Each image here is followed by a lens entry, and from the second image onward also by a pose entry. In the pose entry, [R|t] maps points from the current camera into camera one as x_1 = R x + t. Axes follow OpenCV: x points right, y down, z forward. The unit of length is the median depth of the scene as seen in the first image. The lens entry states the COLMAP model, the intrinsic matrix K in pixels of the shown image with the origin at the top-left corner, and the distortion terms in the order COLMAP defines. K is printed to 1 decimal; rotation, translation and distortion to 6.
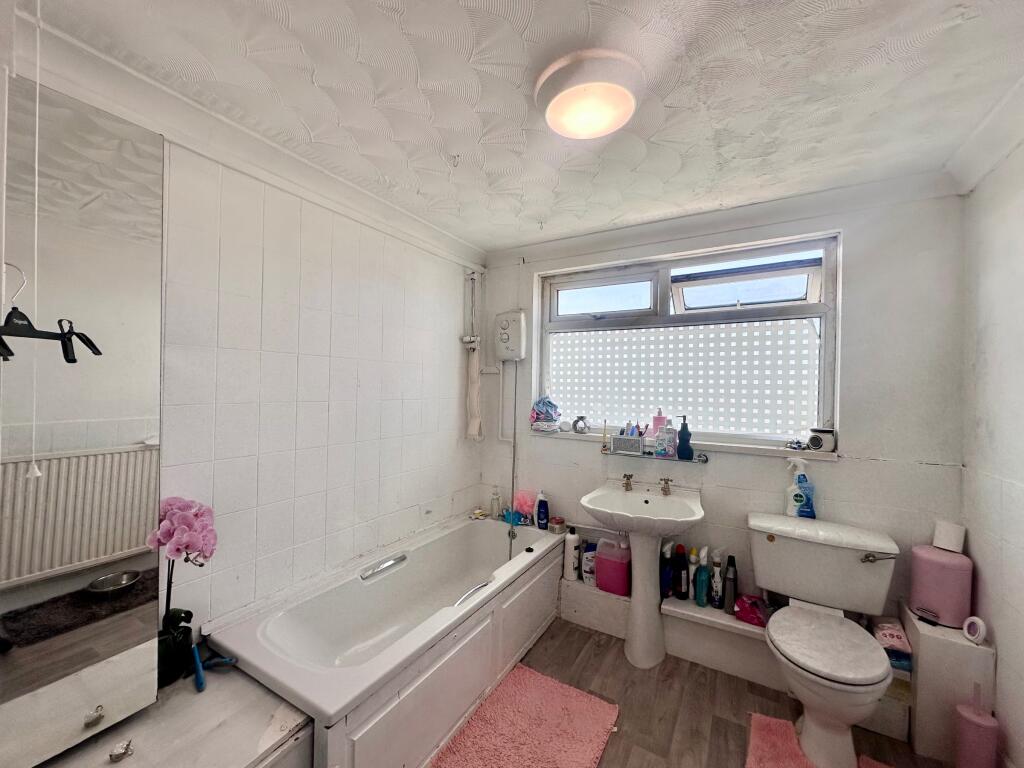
lens RADIAL K [[408.6, 0, 512.0], [0, 408.6, 383.7], [0, 0, 1]] dist [-0.002261, 0.000174]
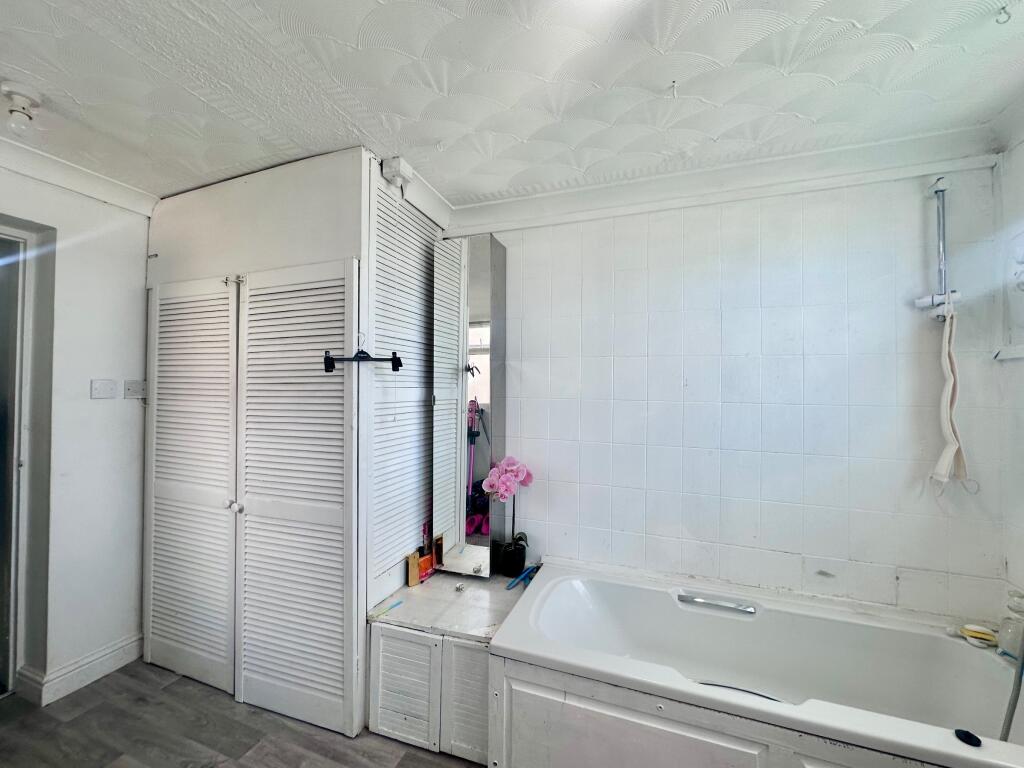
lens RADIAL K [[408.6, 0, 512.0], [0, 408.6, 383.7], [0, 0, 1]] dist [-0.002261, 0.000174]
pose [[0.184762, -0.026462, -0.982427, 0.345899], [-0.002964, 0.999618, -0.027483, 0.021278], [0.982779, 0.007990, 0.184613, 0.350519]]
